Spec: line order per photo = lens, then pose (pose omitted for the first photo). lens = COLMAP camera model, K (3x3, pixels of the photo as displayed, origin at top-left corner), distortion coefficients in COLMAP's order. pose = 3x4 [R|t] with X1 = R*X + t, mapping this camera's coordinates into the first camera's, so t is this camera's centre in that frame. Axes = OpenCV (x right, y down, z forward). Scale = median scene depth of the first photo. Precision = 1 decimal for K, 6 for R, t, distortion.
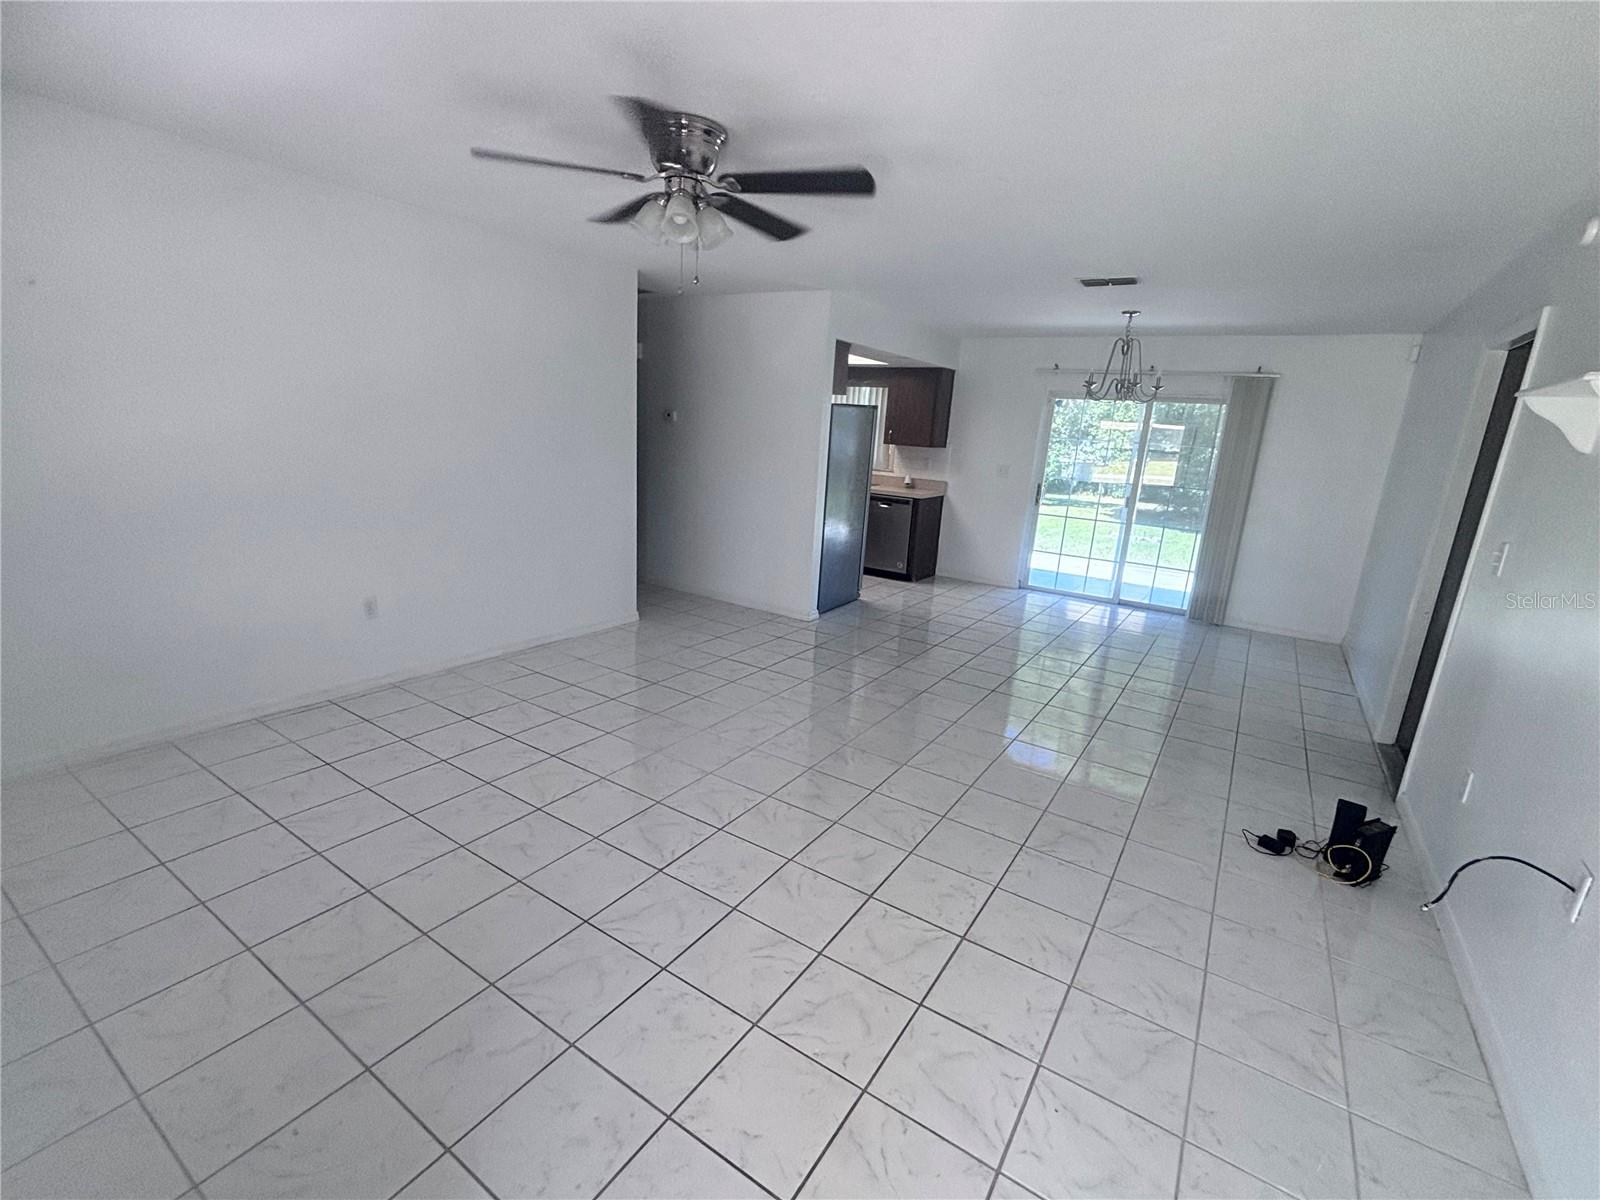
lens RADIAL K [[712.5, 0, 795.6], [0, 712.5, 596.6], [0, 0, 1]] dist [0.029746, 0.000091]
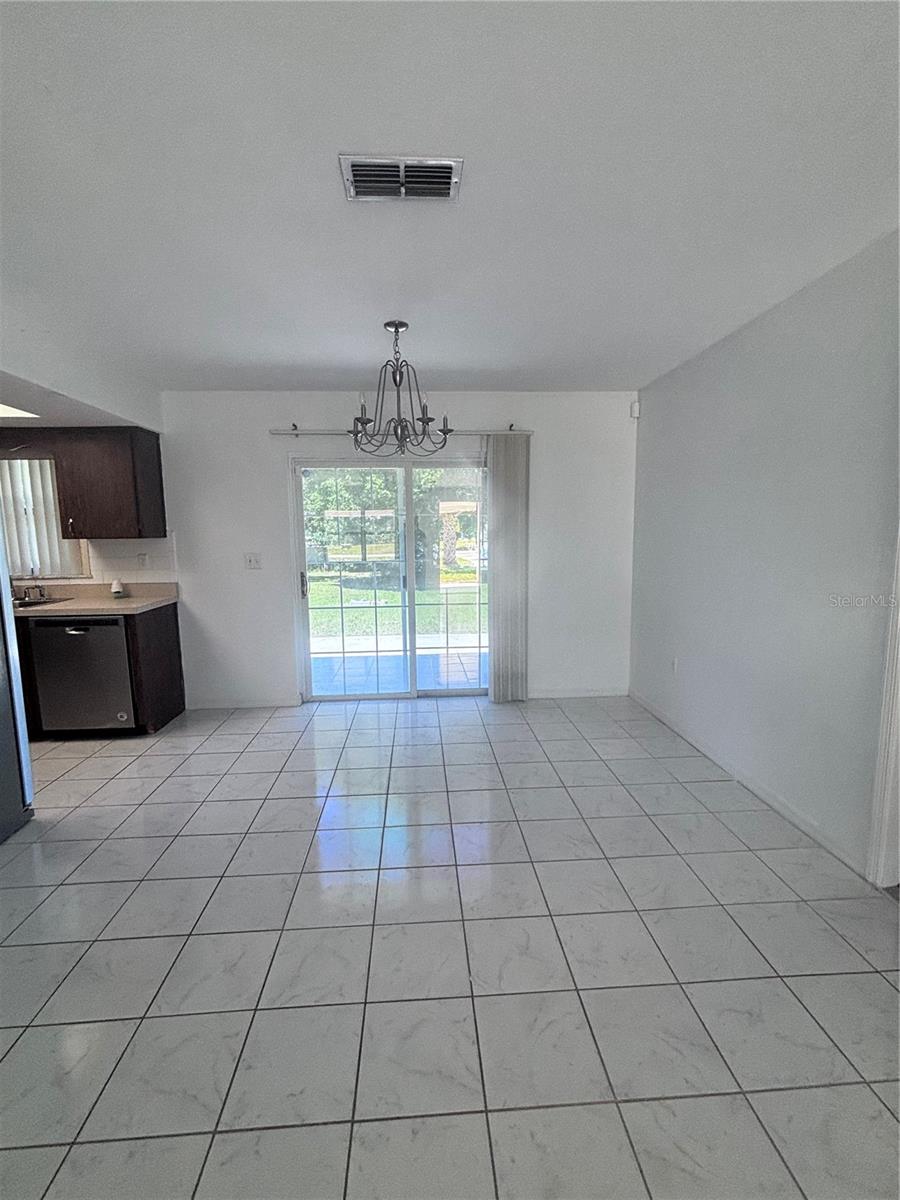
lens RADIAL K [[534.4, 0, 444.0], [0, 534.4, 601.8], [0, 0, 1]] dist [0.029746, 0.000091]
pose [[0.800003, -0.151367, 0.580589, 0.110949], [0.202211, 0.979063, -0.023375, -0.076356], [-0.564894, 0.136102, 0.813861, 0.414586]]
